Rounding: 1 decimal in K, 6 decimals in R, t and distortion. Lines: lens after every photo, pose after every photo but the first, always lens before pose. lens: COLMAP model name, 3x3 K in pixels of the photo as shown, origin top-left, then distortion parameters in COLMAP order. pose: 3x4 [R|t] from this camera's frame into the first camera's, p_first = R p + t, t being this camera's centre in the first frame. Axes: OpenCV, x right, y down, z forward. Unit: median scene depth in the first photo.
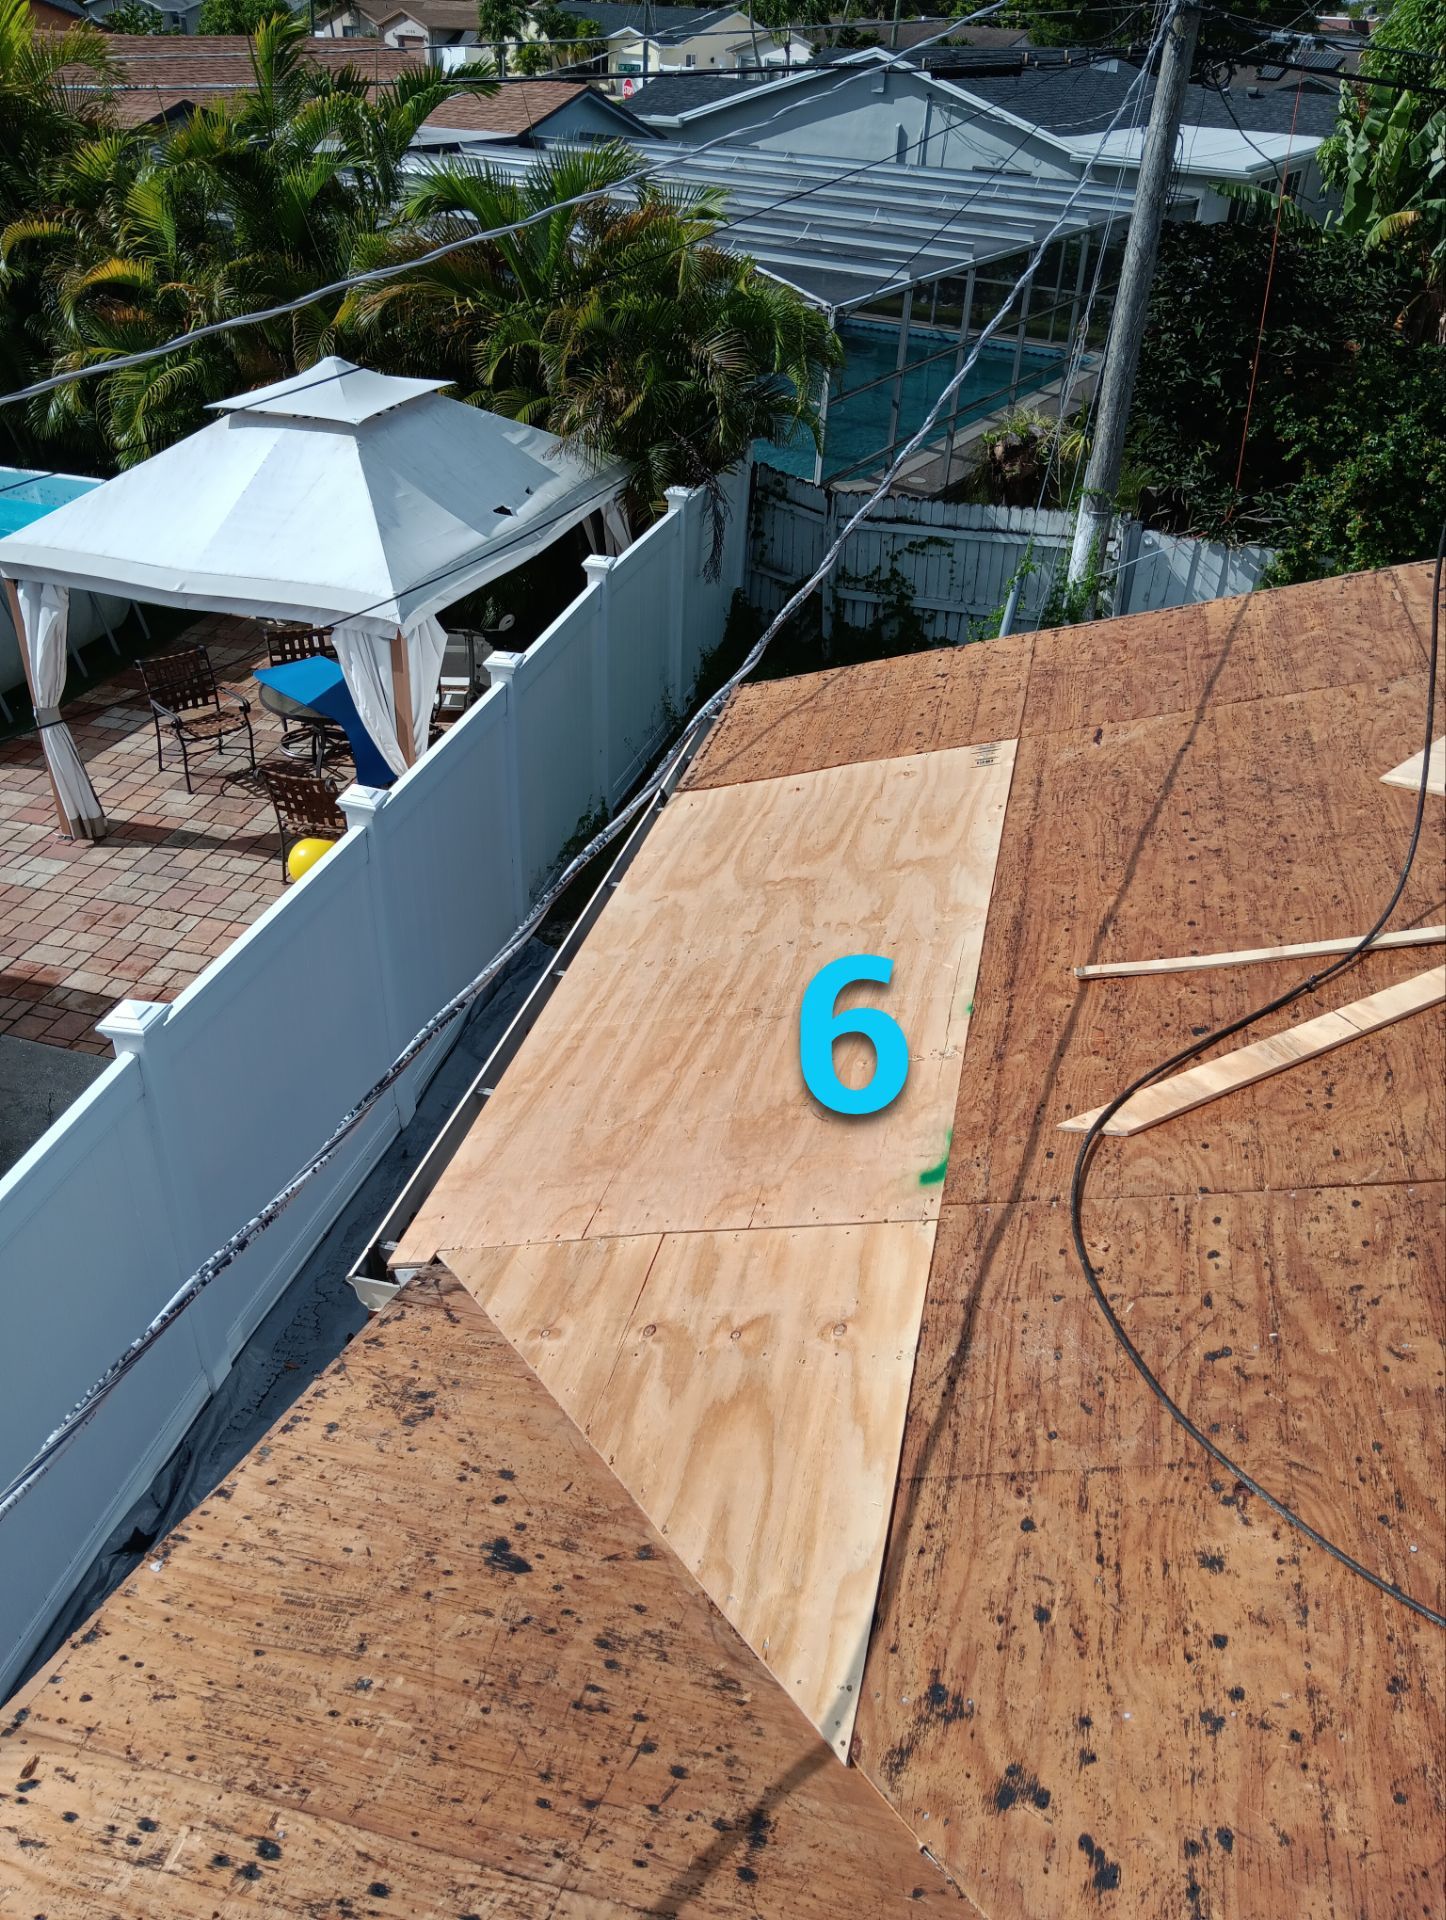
lens RADIAL K [[1610.1, 0, 727.5], [0, 1610.1, 830.7], [0, 0, 1]] dist [0.010887, -0.137251]
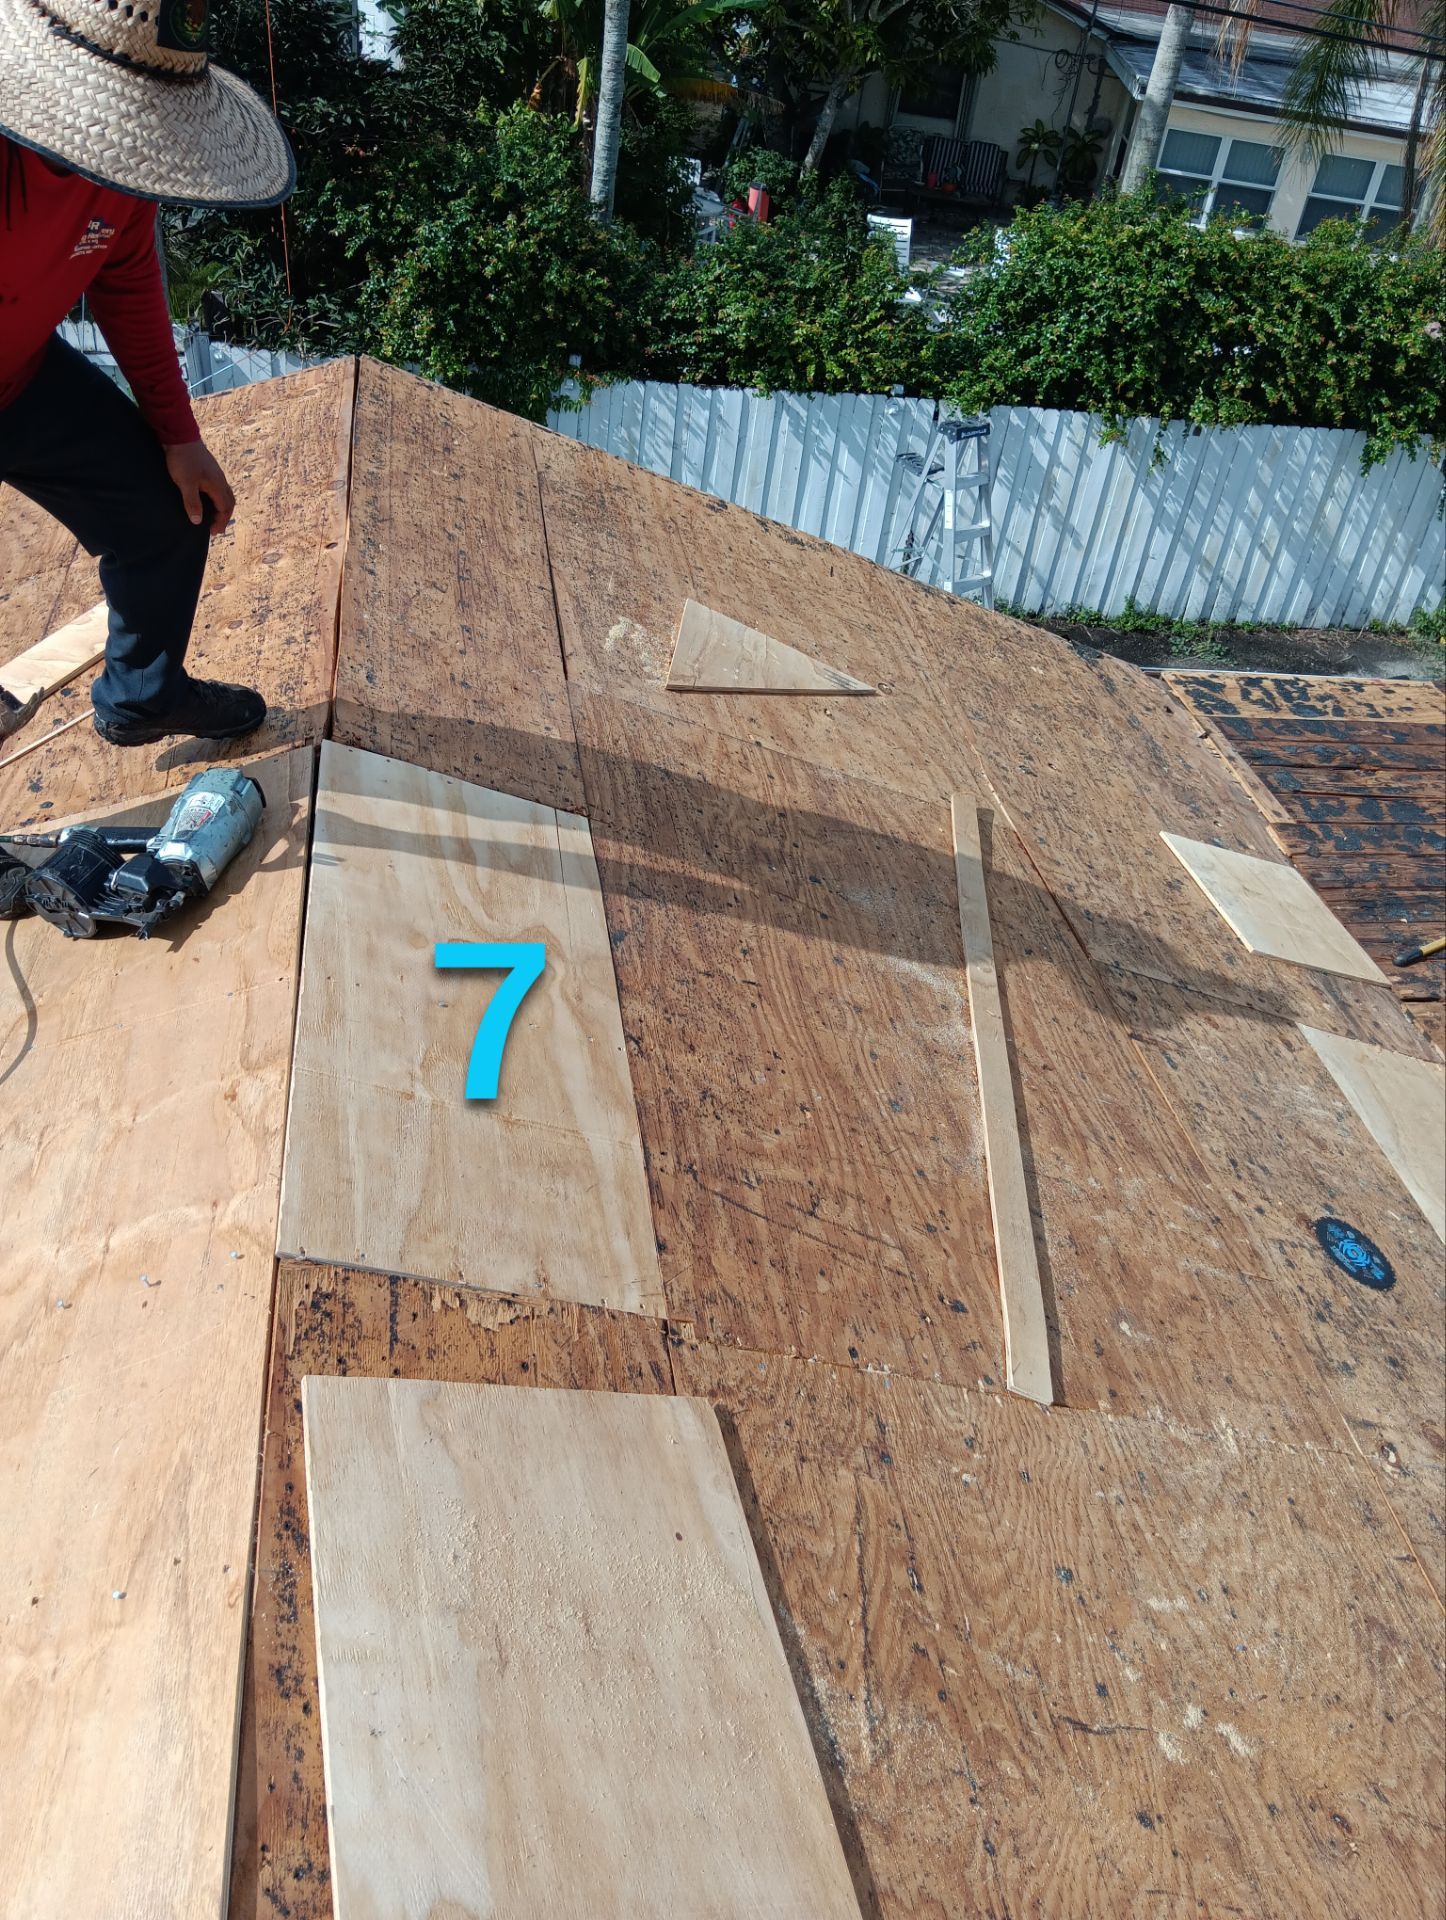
lens RADIAL K [[1491.8, 0, 747.4], [0, 1491.8, 932.2], [0, 0, 1]] dist [0.093081, -0.251936]
pose [[0.920551, -0.179411, 0.346984, 0.181386], [0.105058, 0.969267, 0.222449, -0.021032], [-0.376231, -0.168322, 0.911108, 0.061012]]
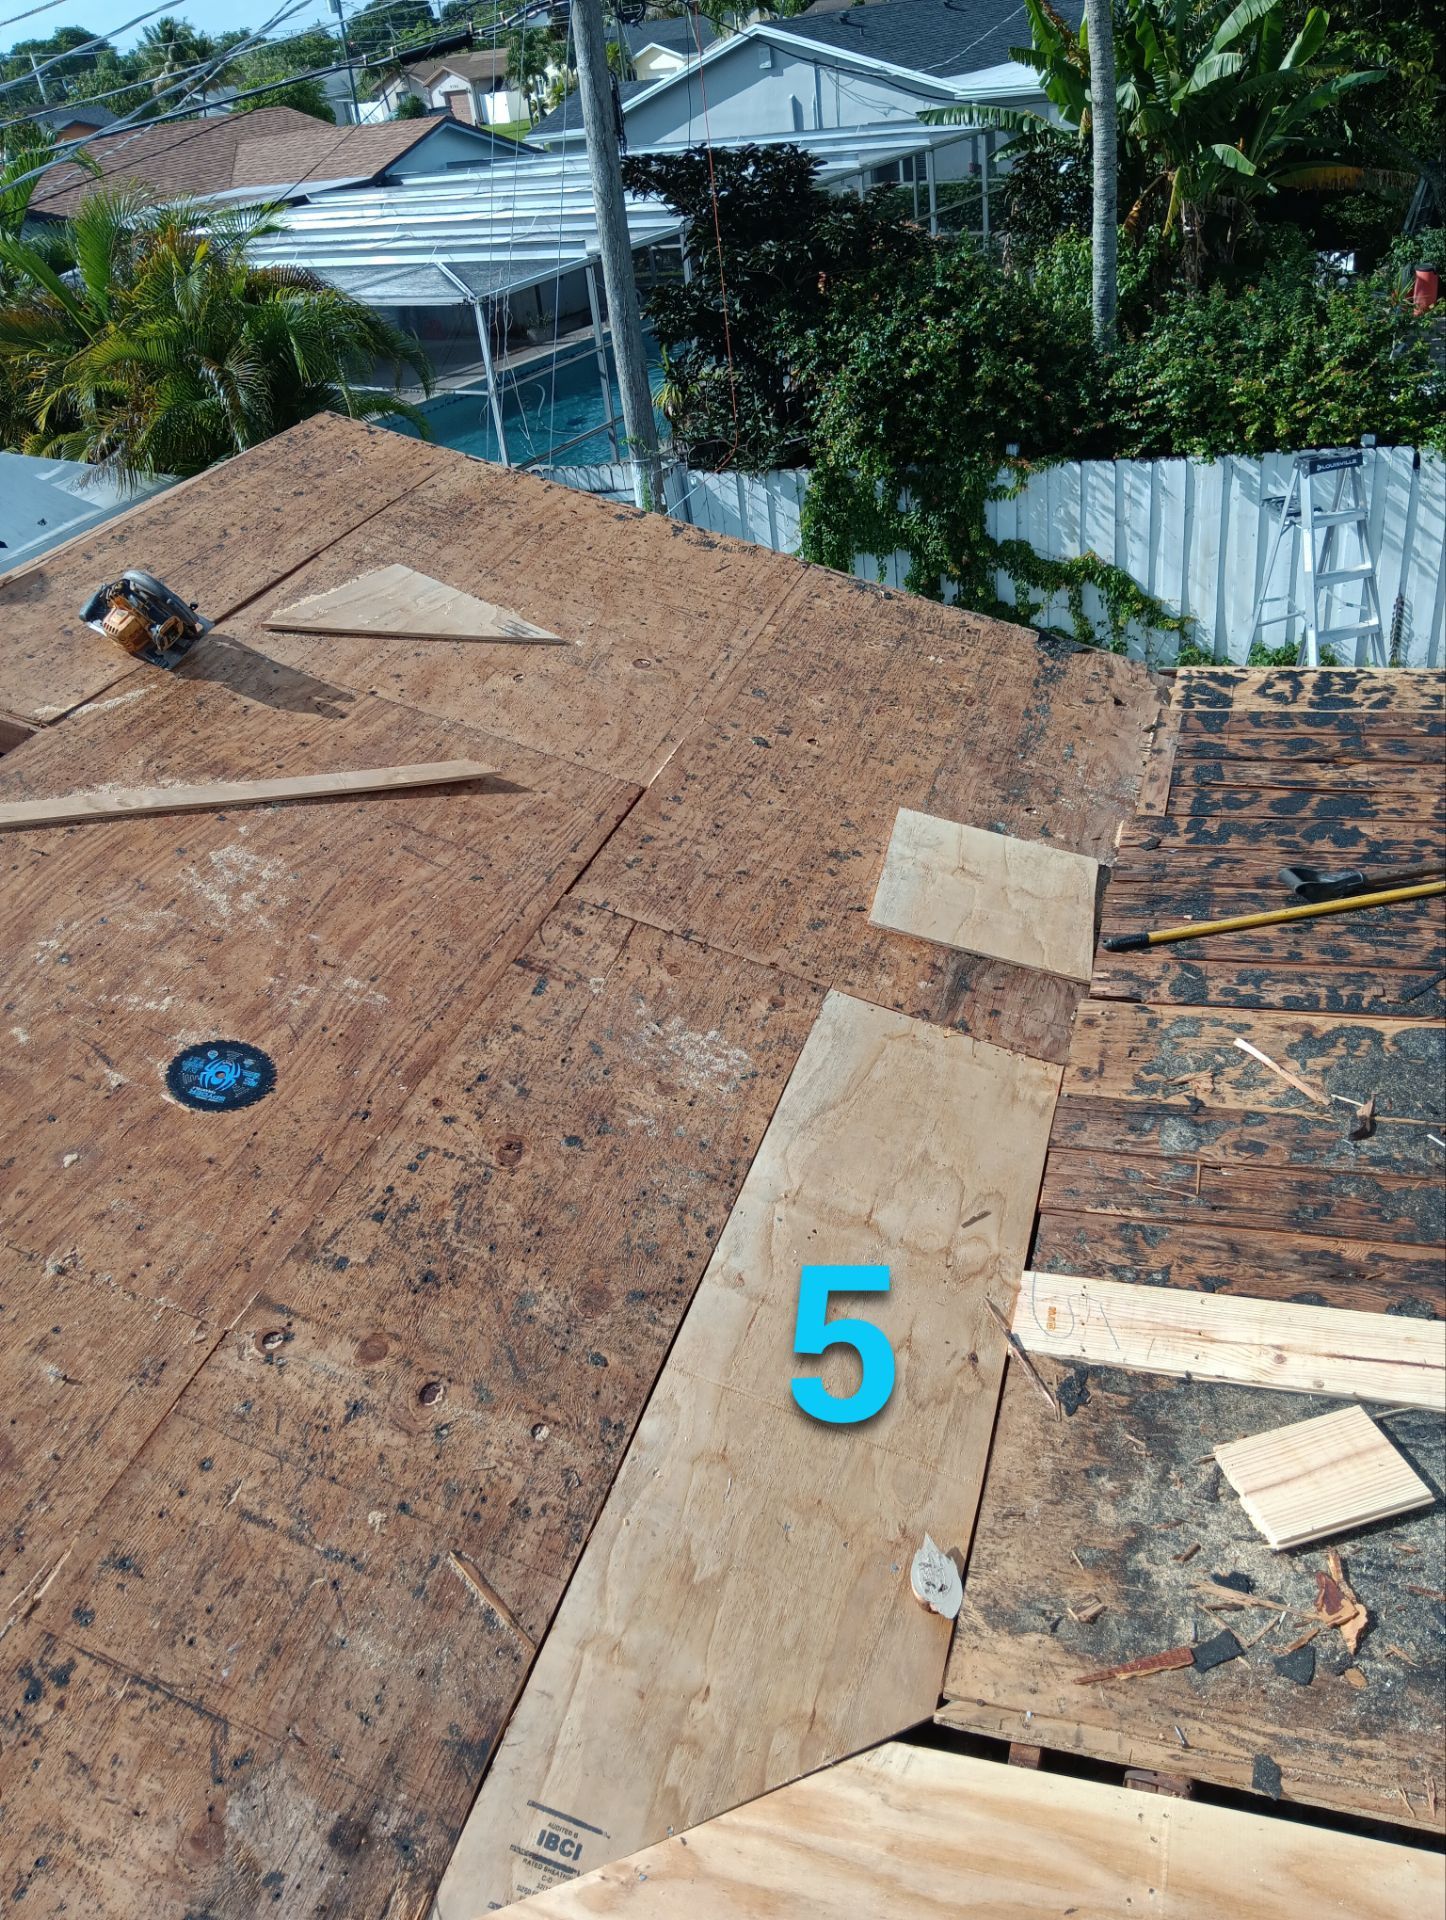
lens RADIAL K [[1491.8, 0, 747.4], [0, 1491.8, 932.2], [0, 0, 1]] dist [0.093081, -0.251936]
pose [[0.982395, -0.103471, -0.155546, 0.408314], [0.115147, 0.991018, 0.068007, 0.044762], [0.147112, -0.084721, 0.985485, 0.030616]]
